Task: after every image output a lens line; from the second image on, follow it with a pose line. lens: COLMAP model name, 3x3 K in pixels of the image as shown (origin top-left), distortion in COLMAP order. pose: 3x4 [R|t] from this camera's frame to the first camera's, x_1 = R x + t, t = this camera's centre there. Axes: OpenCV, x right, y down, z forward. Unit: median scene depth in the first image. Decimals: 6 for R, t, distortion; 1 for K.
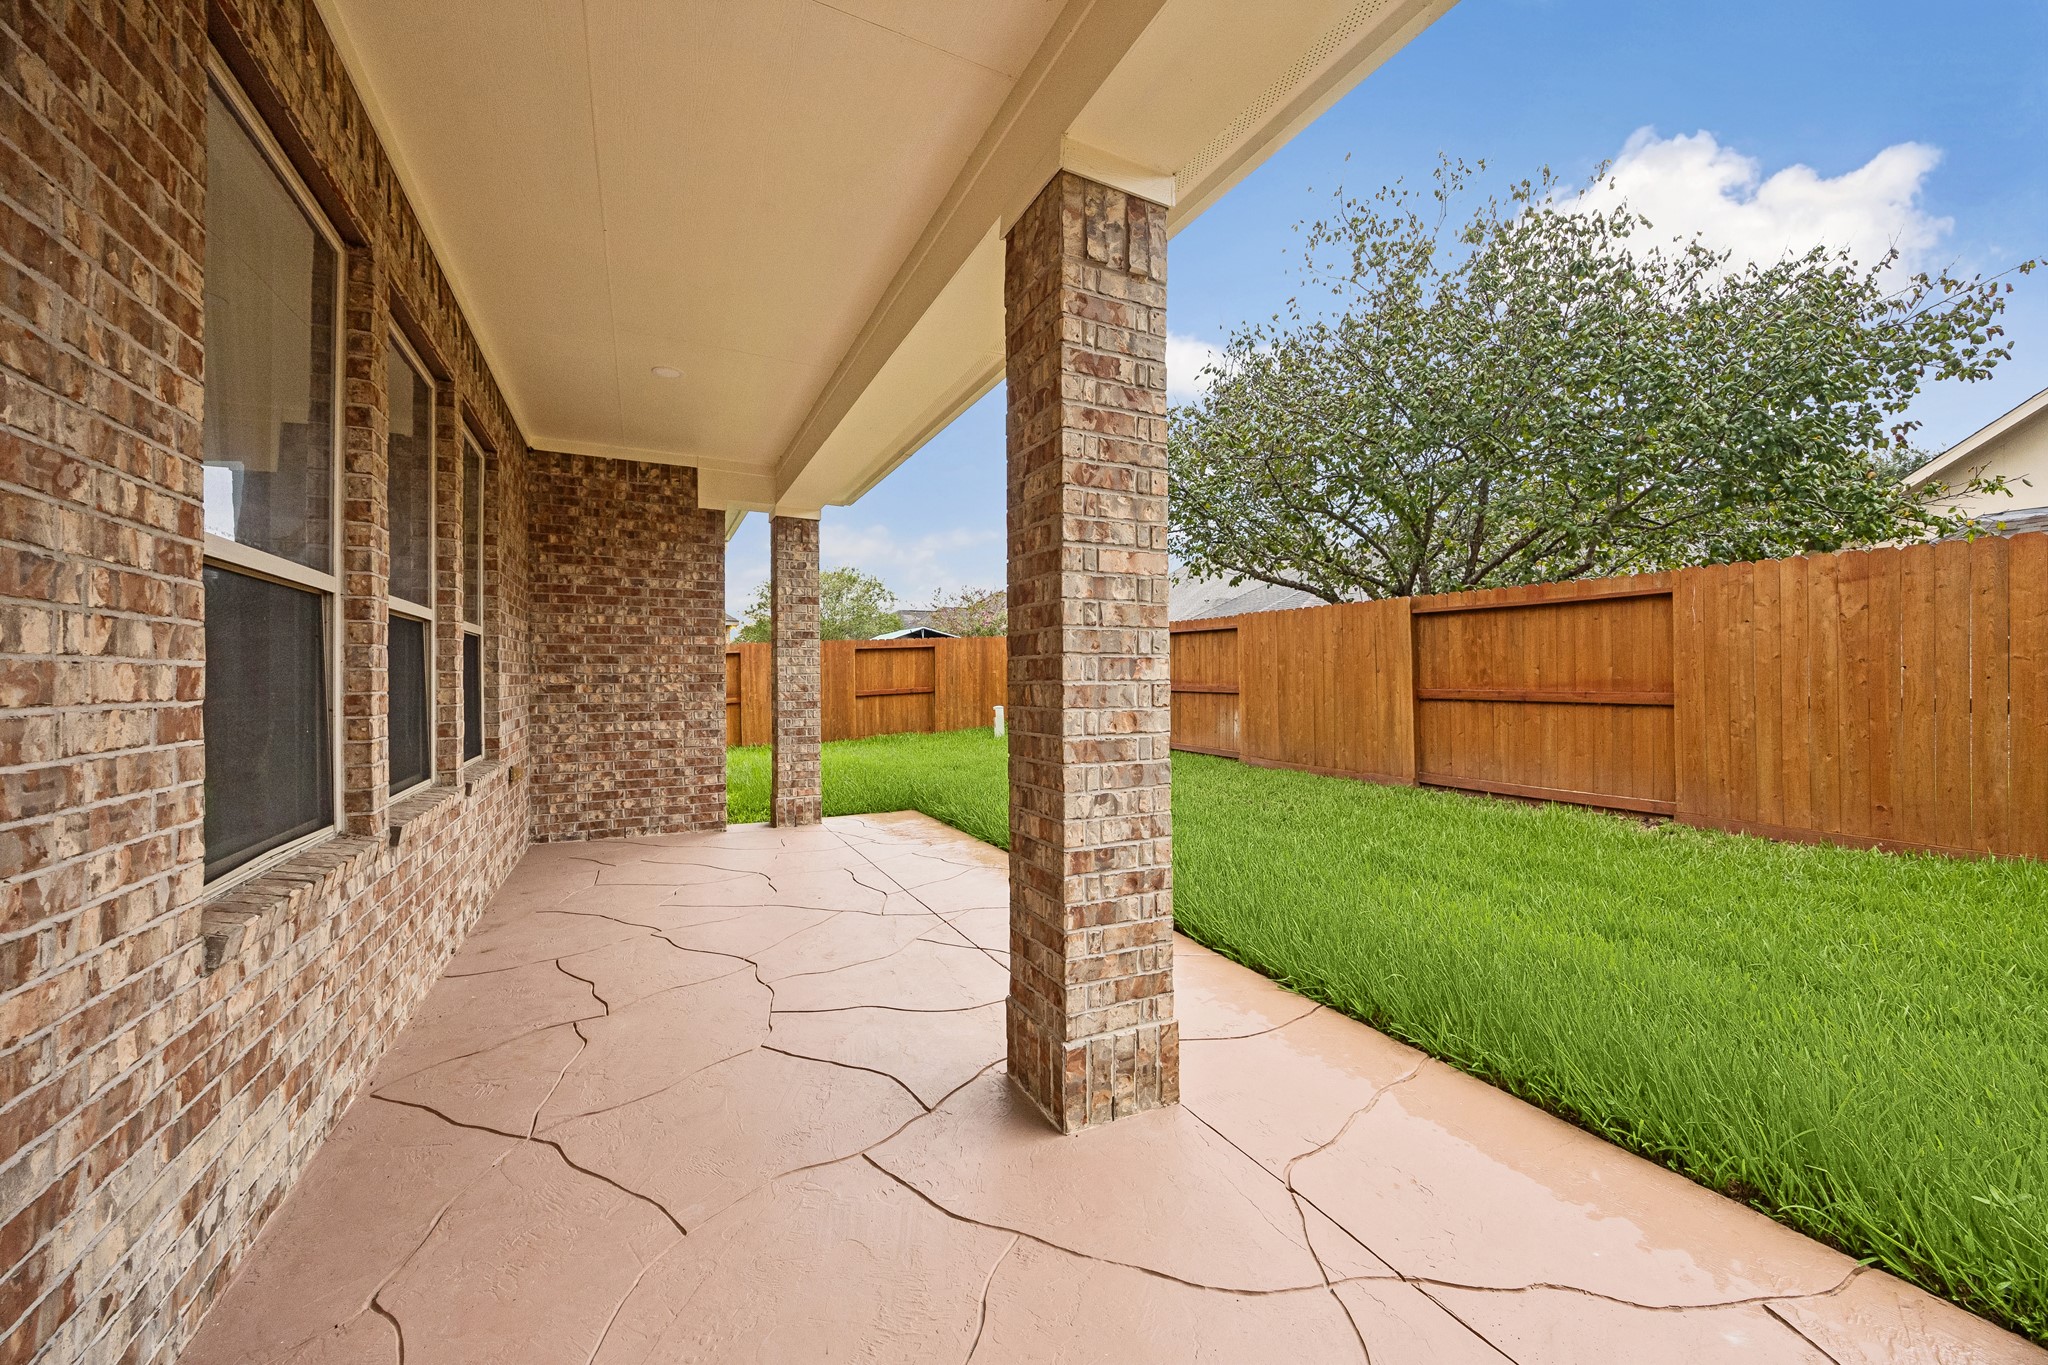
lens RADIAL K [[782.2, 0, 1036.4], [0, 782.2, 671.7], [0, 0, 1]] dist [0.000592, 0.000071]
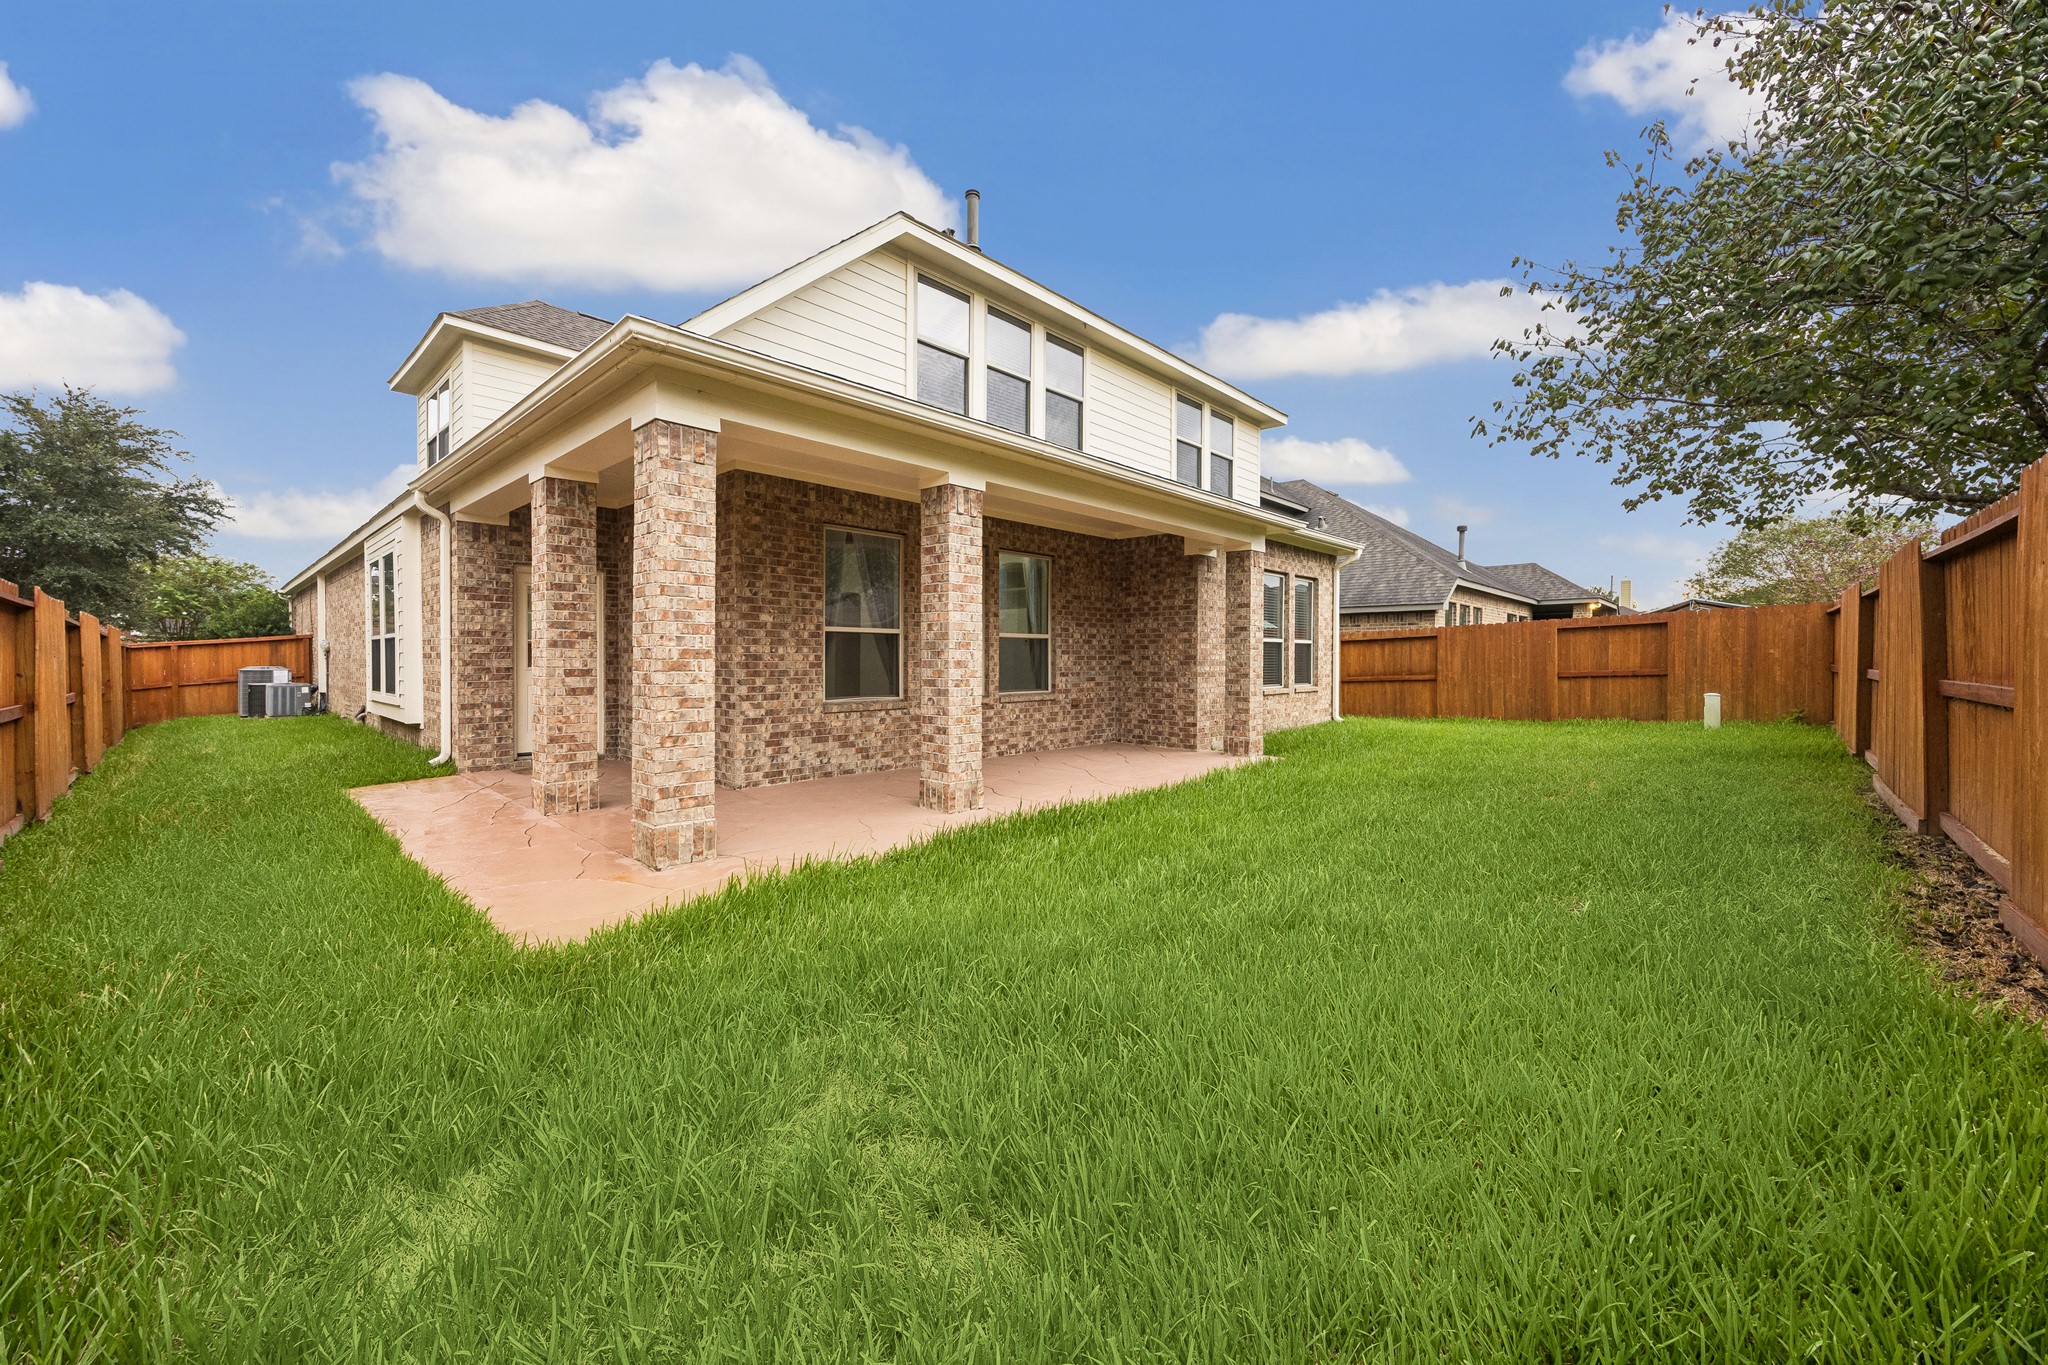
lens RADIAL K [[782.2, 0, 1036.4], [0, 782.2, 671.7], [0, 0, 1]] dist [0.000592, 0.000071]
pose [[0.347726, 0.021448, -0.937351, 1.053414], [0.003743, 0.999699, 0.024263, -0.003519], [0.937589, -0.011946, 0.347541, 0.127405]]
